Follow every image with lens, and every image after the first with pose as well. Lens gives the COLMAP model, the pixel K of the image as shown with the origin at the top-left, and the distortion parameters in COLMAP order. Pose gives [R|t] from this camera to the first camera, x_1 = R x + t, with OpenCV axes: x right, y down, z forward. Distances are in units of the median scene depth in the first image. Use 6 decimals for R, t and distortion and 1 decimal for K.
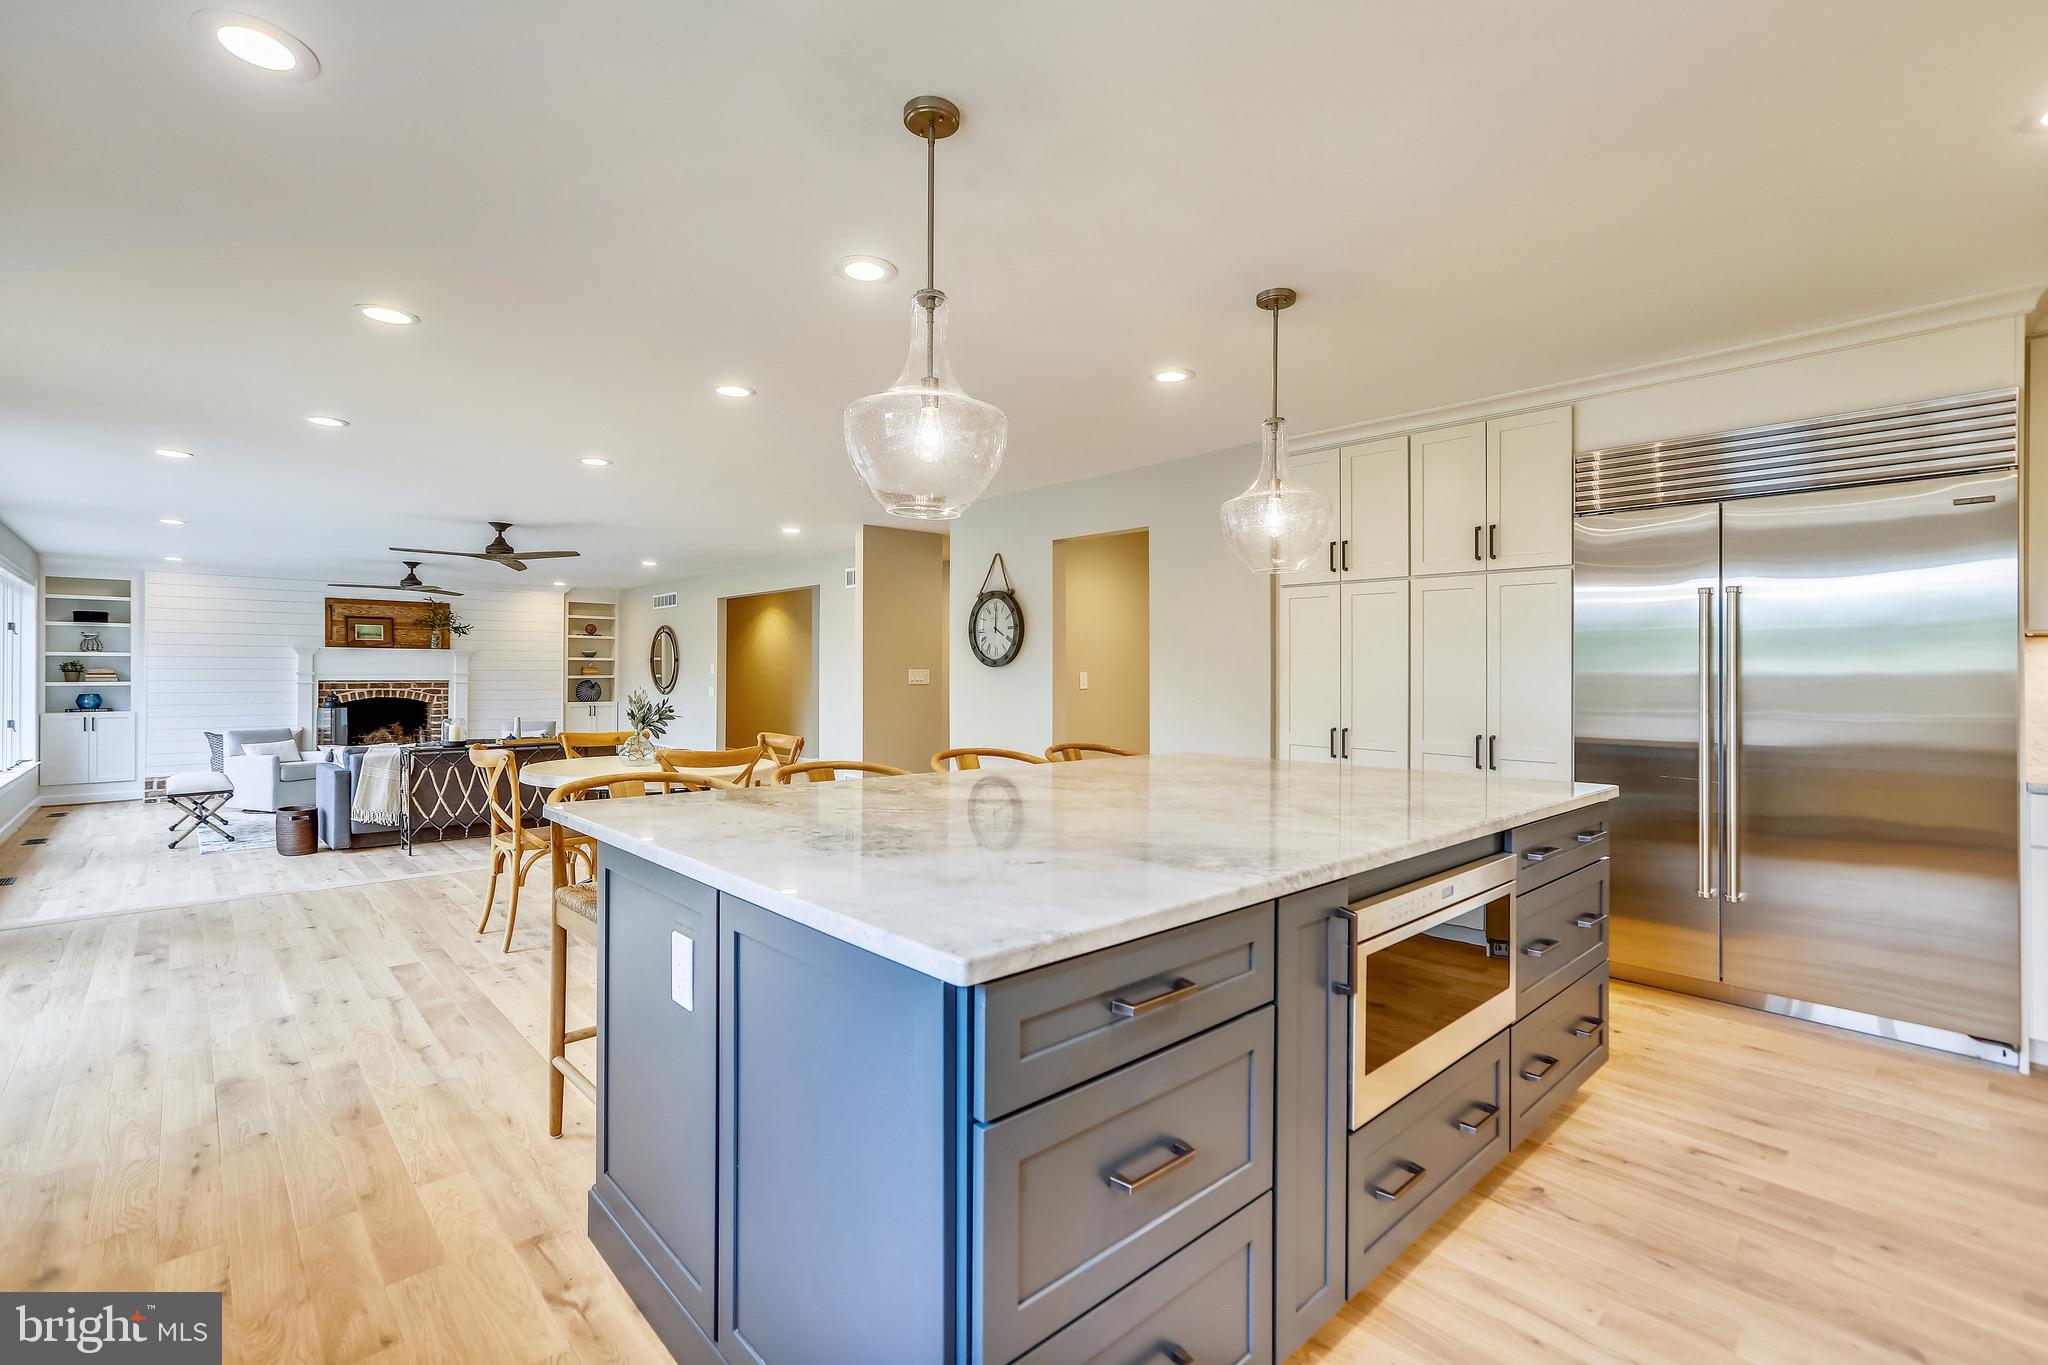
lens RADIAL K [[935.8, 0, 1020.1], [0, 935.8, 669.3], [0, 0, 1]] dist [-0.014207, 0.010073]
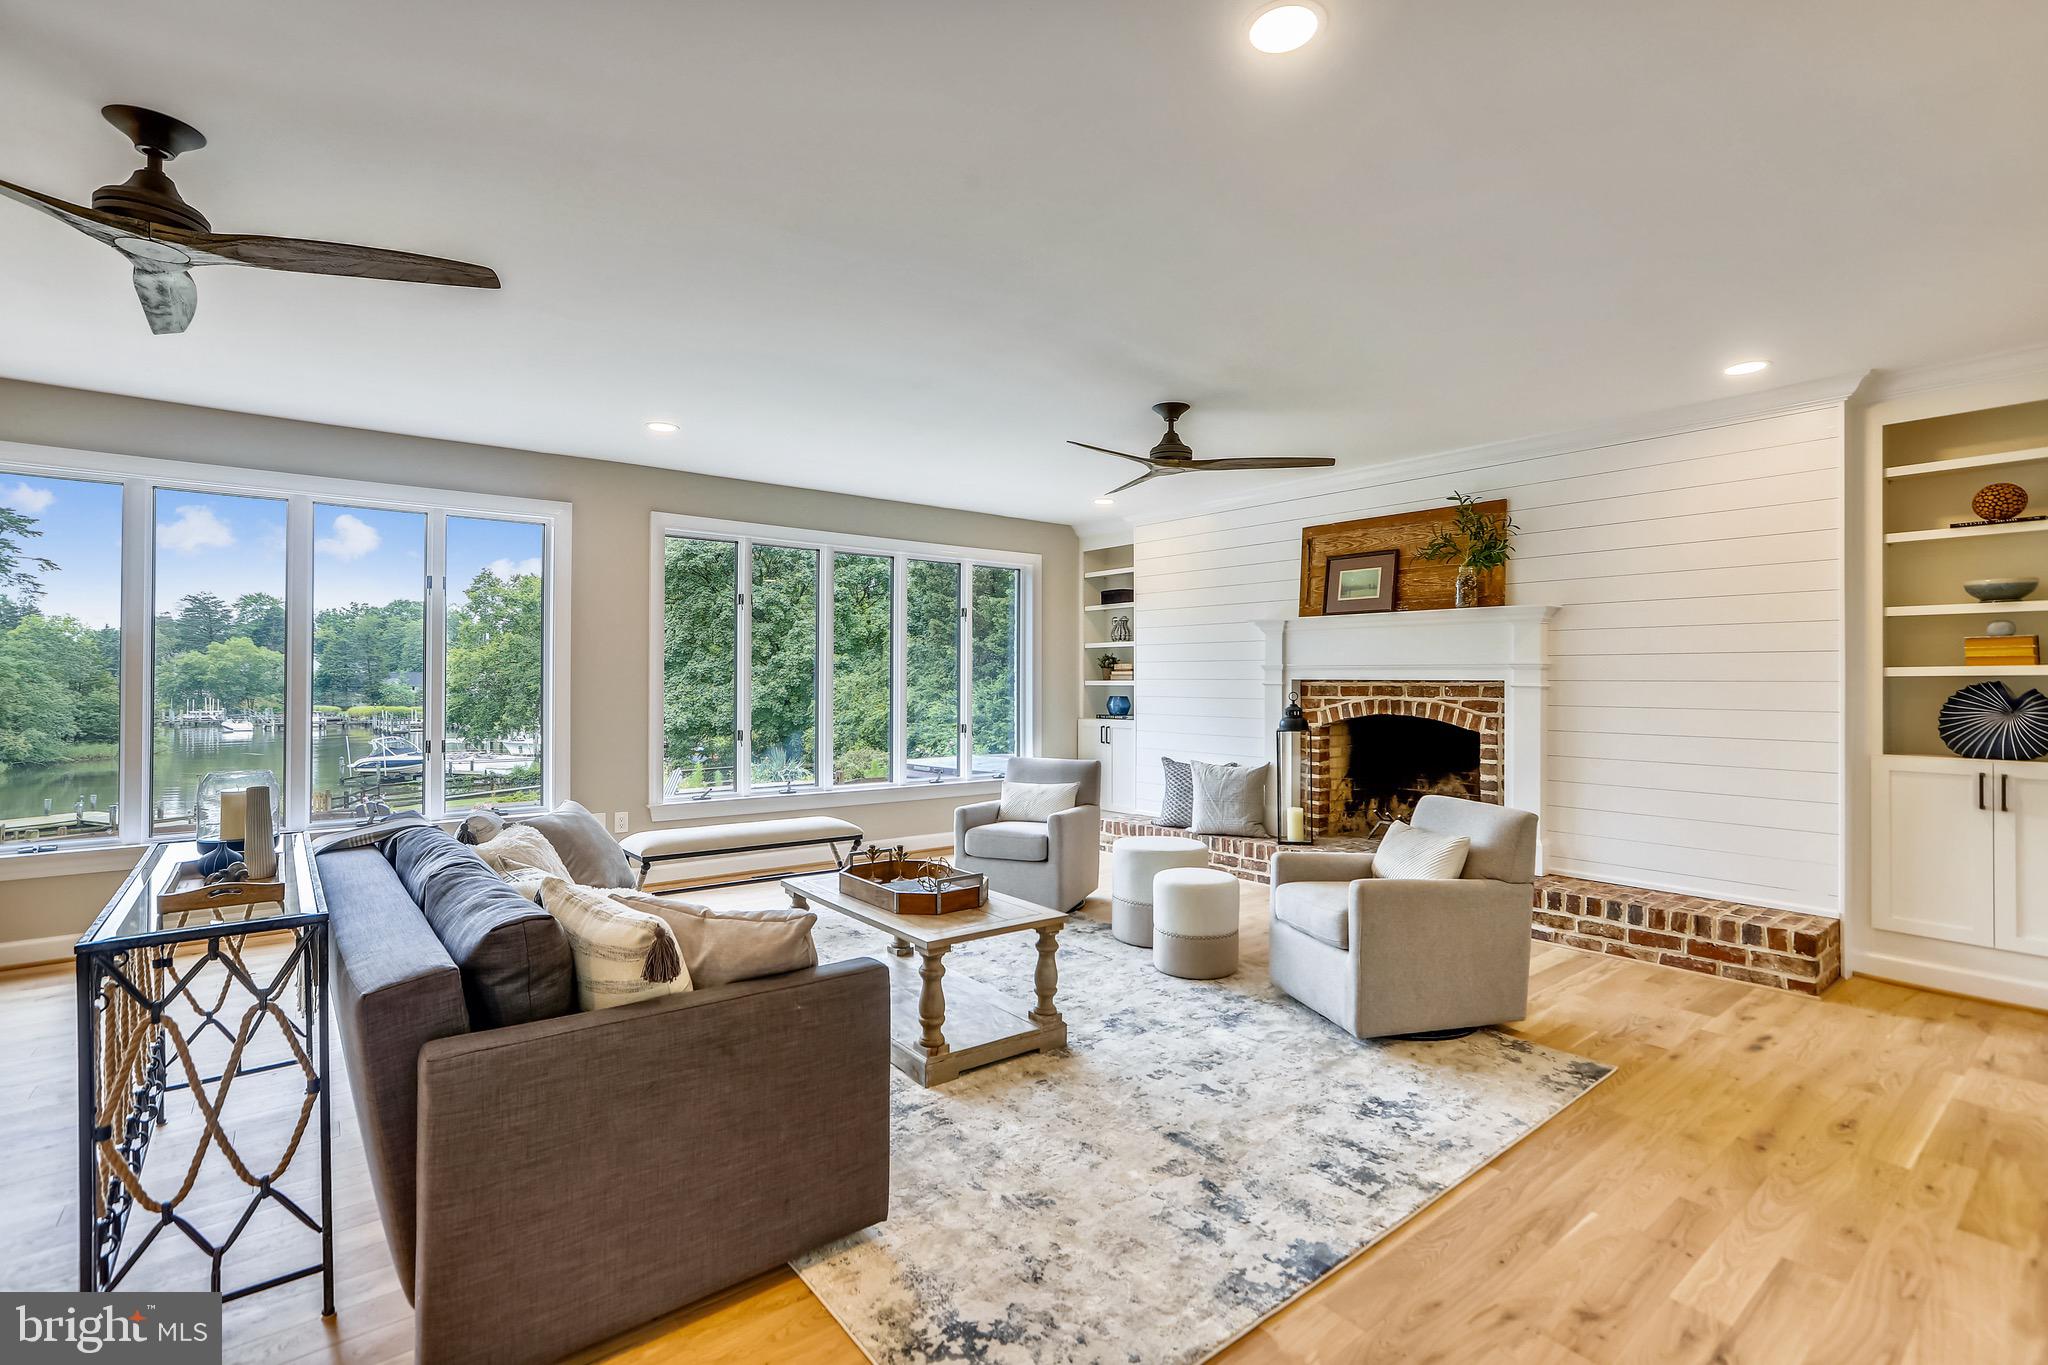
lens RADIAL K [[935.8, 0, 1019.7], [0, 935.8, 674.3], [0, 0, 1]] dist [-0.014207, 0.010073]
pose [[-0.077560, -0.006329, -0.996968, -0.208746], [0.002348, 0.999976, -0.006531, 0.013463], [0.996985, -0.002847, -0.077543, 0.973082]]
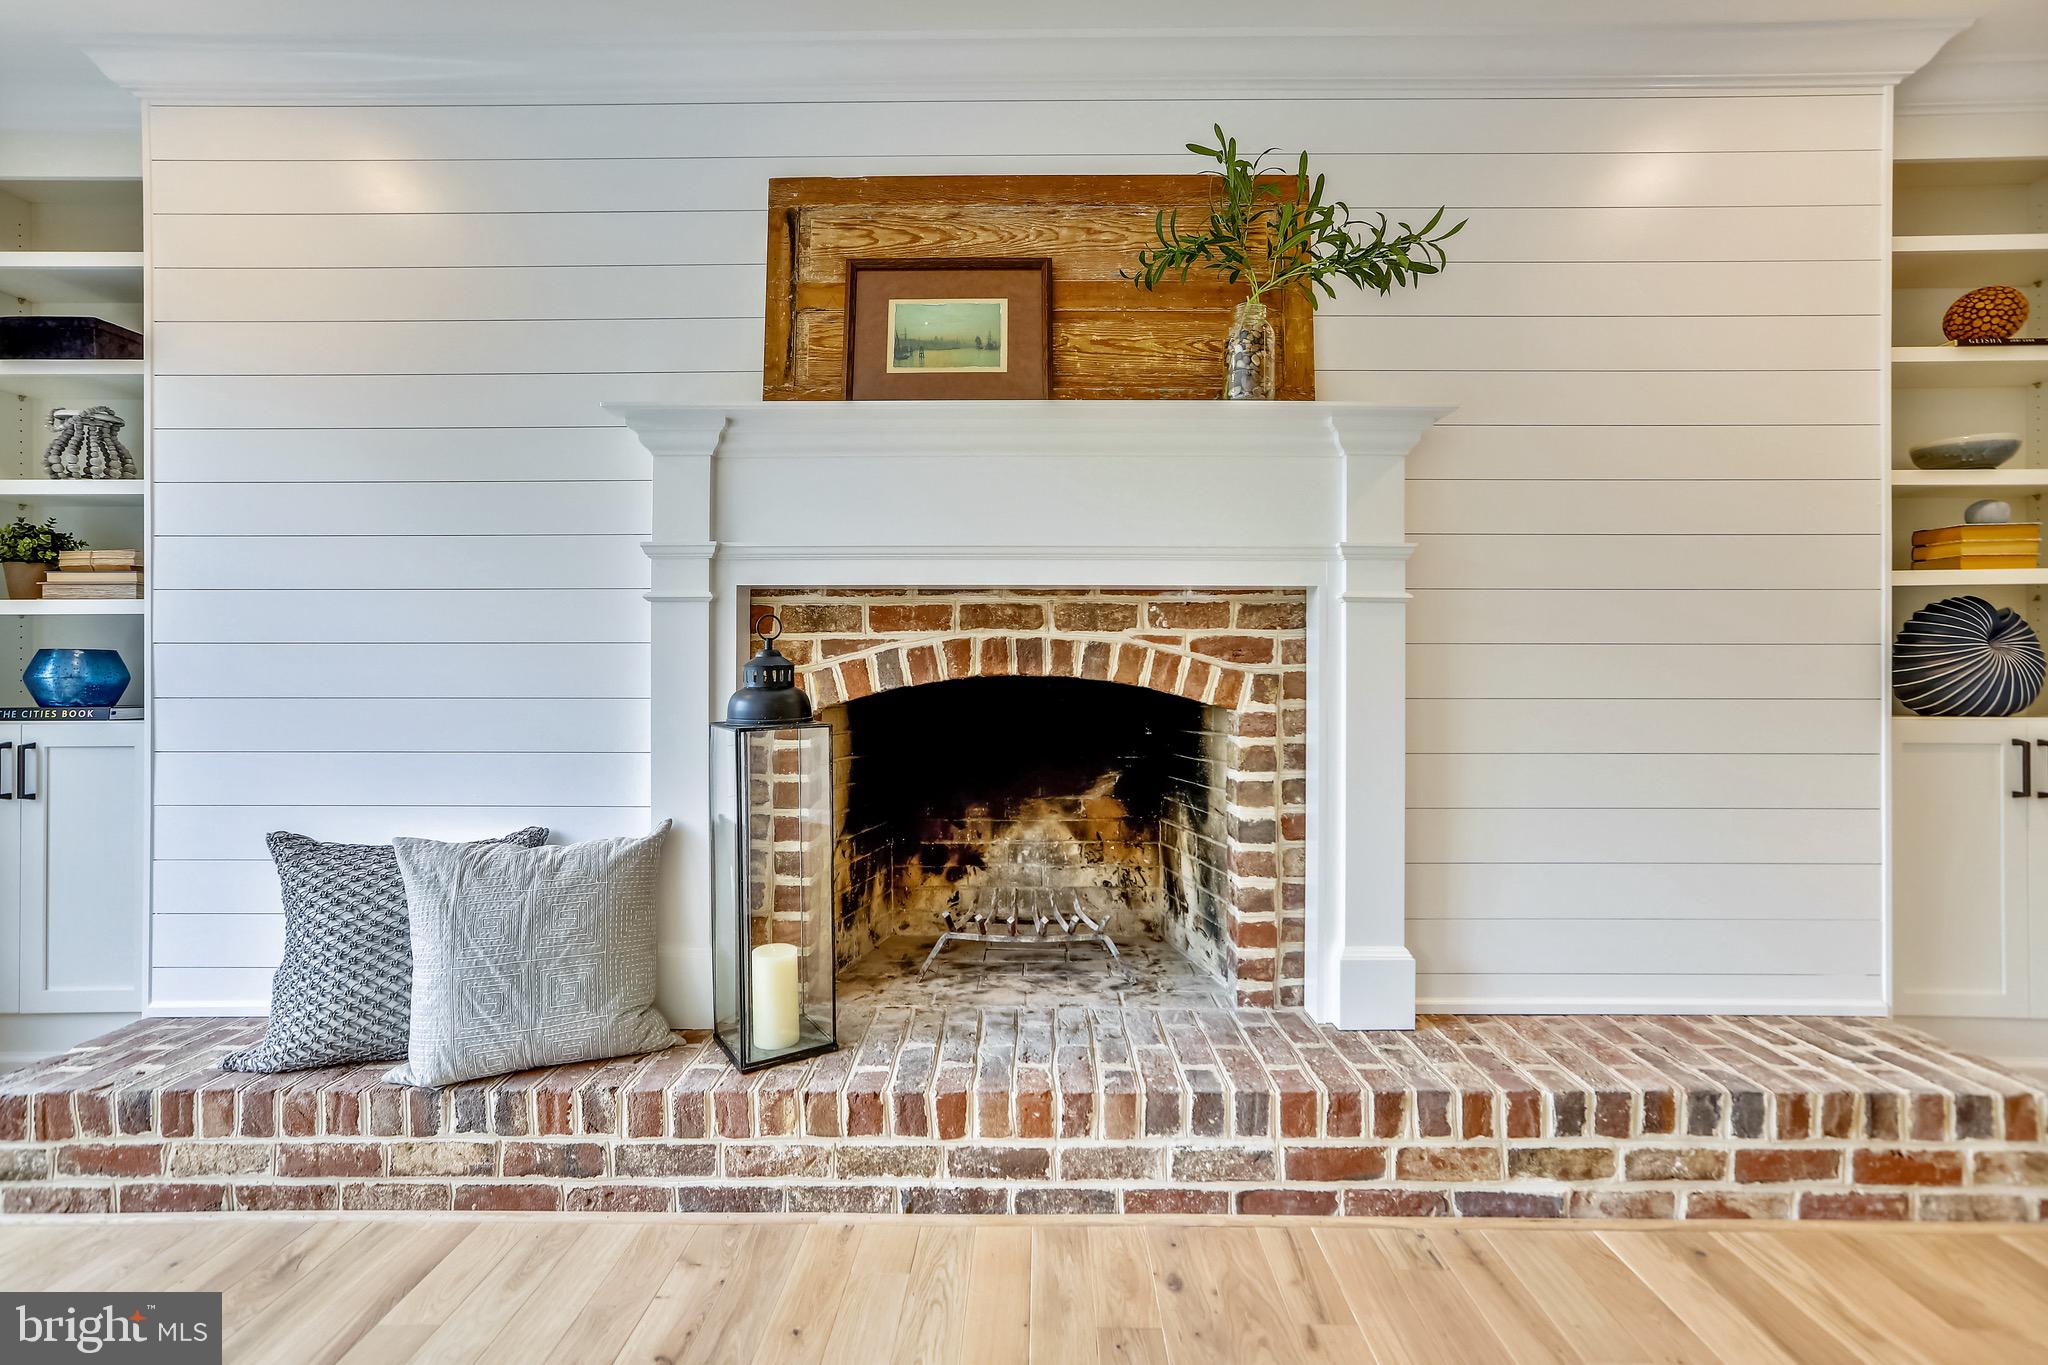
lens RADIAL K [[935.8, 0, 1009.7], [0, 935.8, 666.3], [0, 0, 1]] dist [-0.014207, 0.010073]
pose [[0.718268, -0.008227, -0.695717, -0.631260], [0.004803, 0.999965, -0.006866, 0.034110], [0.695750, 0.001589, 0.718283, 0.988788]]
